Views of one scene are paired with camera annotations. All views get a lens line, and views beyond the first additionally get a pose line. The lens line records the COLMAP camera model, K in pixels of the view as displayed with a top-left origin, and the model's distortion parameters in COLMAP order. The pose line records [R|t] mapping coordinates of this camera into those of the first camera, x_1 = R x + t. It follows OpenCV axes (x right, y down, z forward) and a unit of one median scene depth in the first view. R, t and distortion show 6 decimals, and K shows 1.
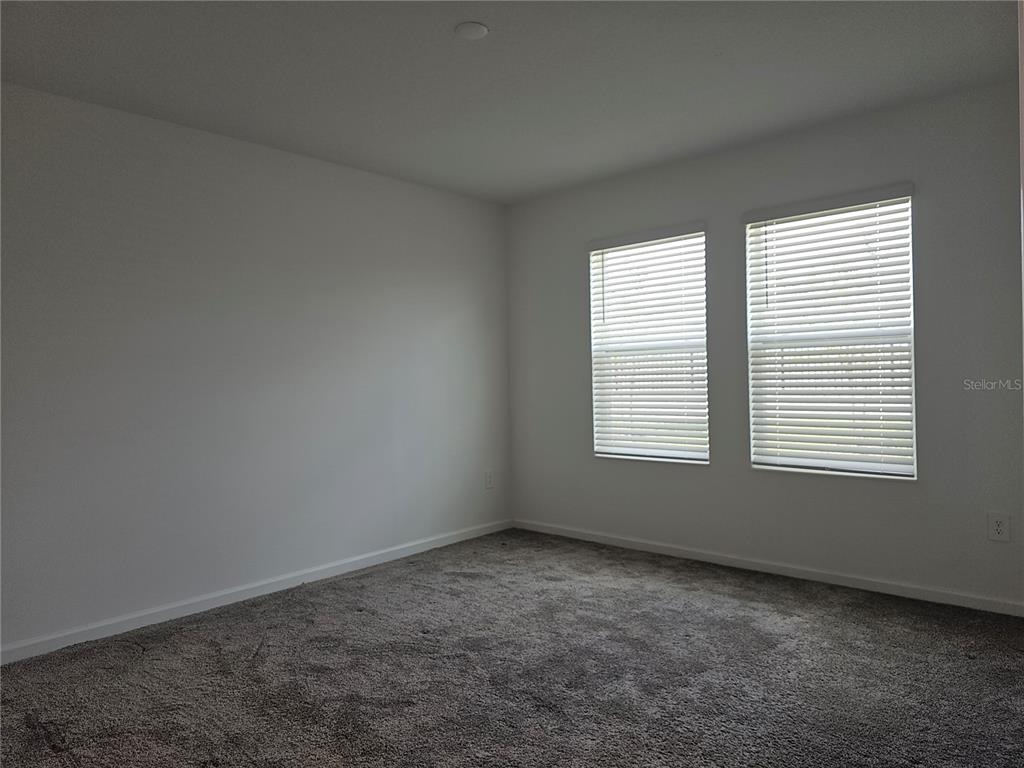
lens RADIAL K [[691.5, 0, 502.8], [0, 691.5, 377.5], [0, 0, 1]] dist [0.037847, -0.037055]
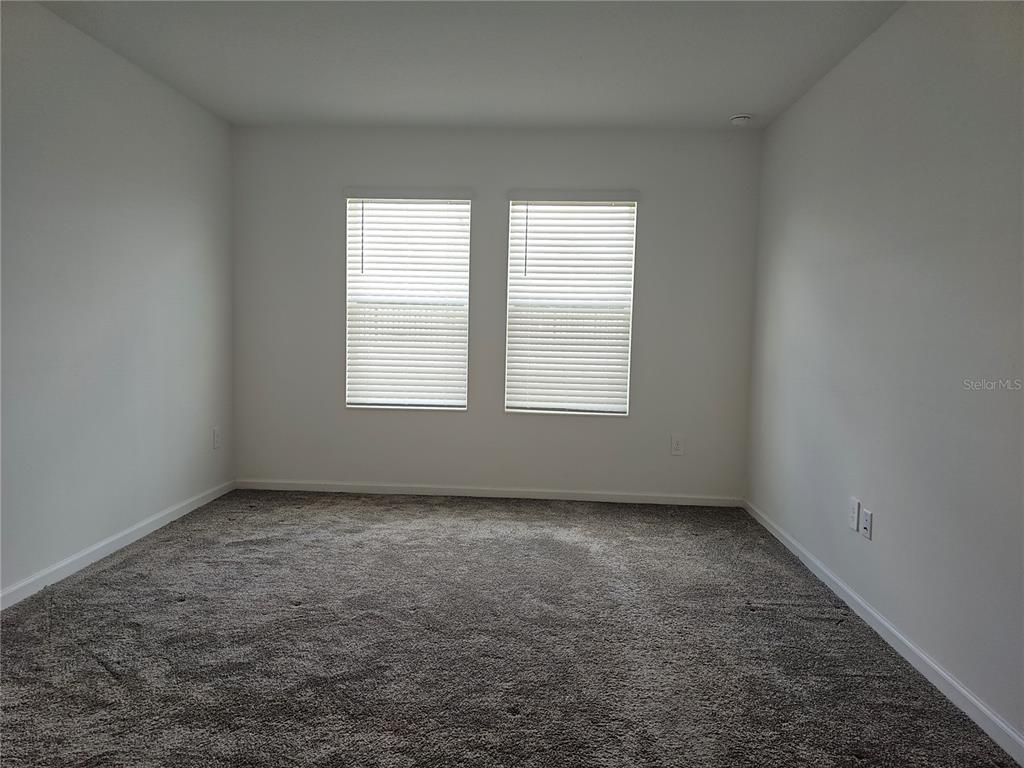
lens RADIAL K [[691.5, 0, 502.6], [0, 691.5, 377.8], [0, 0, 1]] dist [0.037847, -0.037055]
pose [[0.774387, -0.011771, 0.632603, -0.391784], [-0.041427, 0.996738, 0.069258, -0.008536], [-0.631355, -0.079840, 0.771373, 0.108038]]
